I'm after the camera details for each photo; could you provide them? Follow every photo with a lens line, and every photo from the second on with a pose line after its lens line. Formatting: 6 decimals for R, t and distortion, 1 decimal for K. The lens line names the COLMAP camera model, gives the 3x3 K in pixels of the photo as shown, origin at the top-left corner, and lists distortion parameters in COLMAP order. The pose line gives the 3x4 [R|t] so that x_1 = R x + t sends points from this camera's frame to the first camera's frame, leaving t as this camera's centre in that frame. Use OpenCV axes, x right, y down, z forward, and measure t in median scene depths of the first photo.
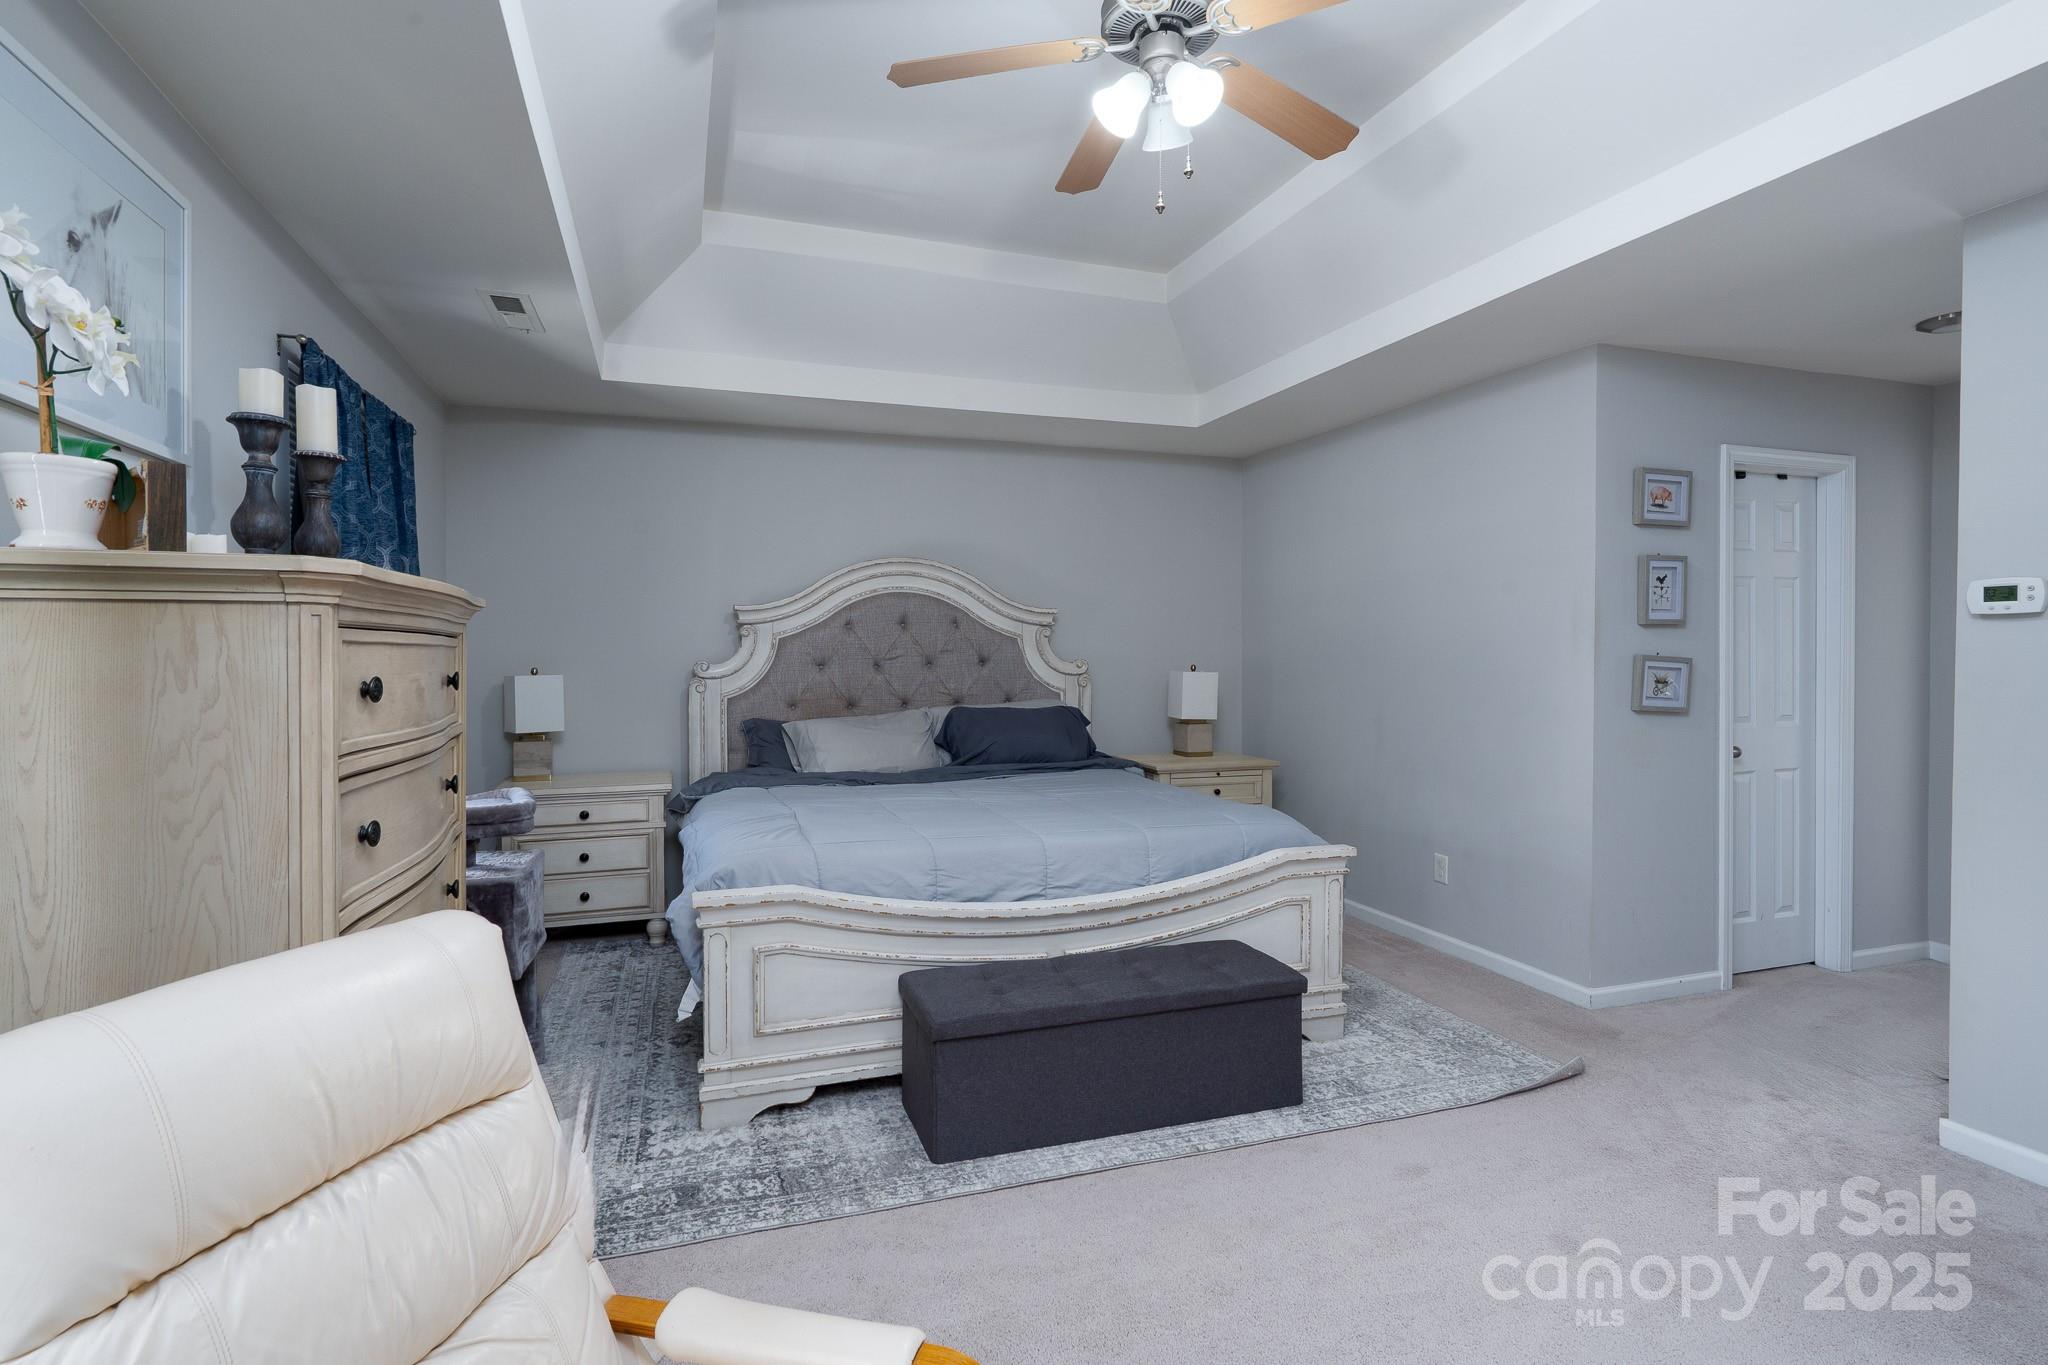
lens RADIAL K [[948.8, 0, 1017.6], [0, 948.8, 667.4], [0, 0, 1]] dist [-0.005894, 0.003038]
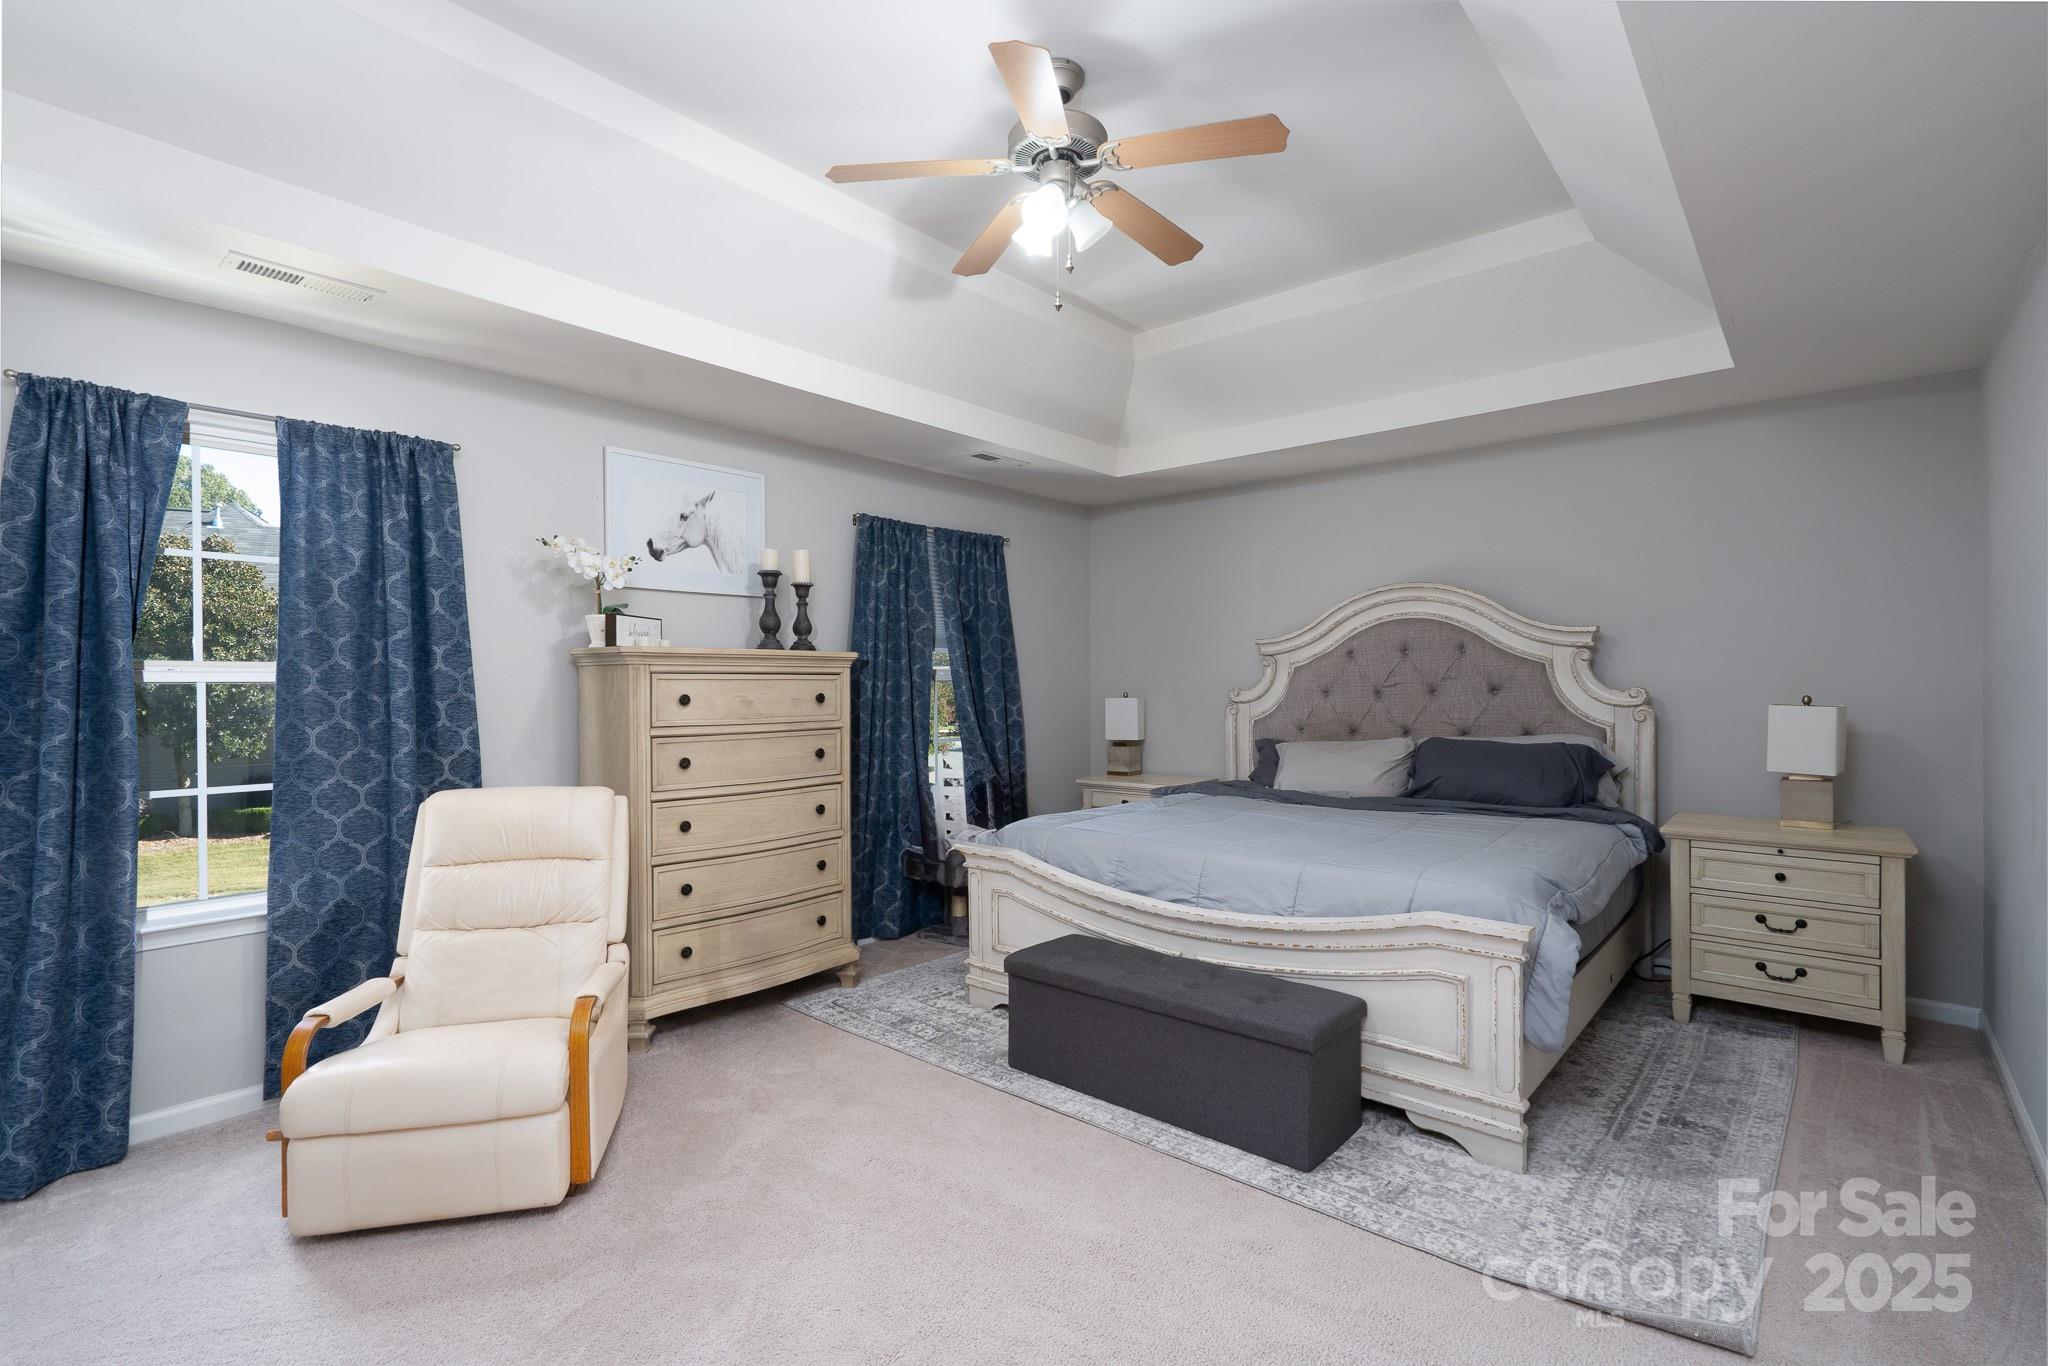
lens RADIAL K [[948.8, 0, 1019.6], [0, 948.8, 690.2], [0, 0, 1]] dist [-0.005894, 0.003038]
pose [[0.511632, 0.003292, -0.859198, 0.842159], [-0.008485, 0.999963, -0.001222, -0.001188], [0.859163, 0.007916, 0.511641, 0.260015]]
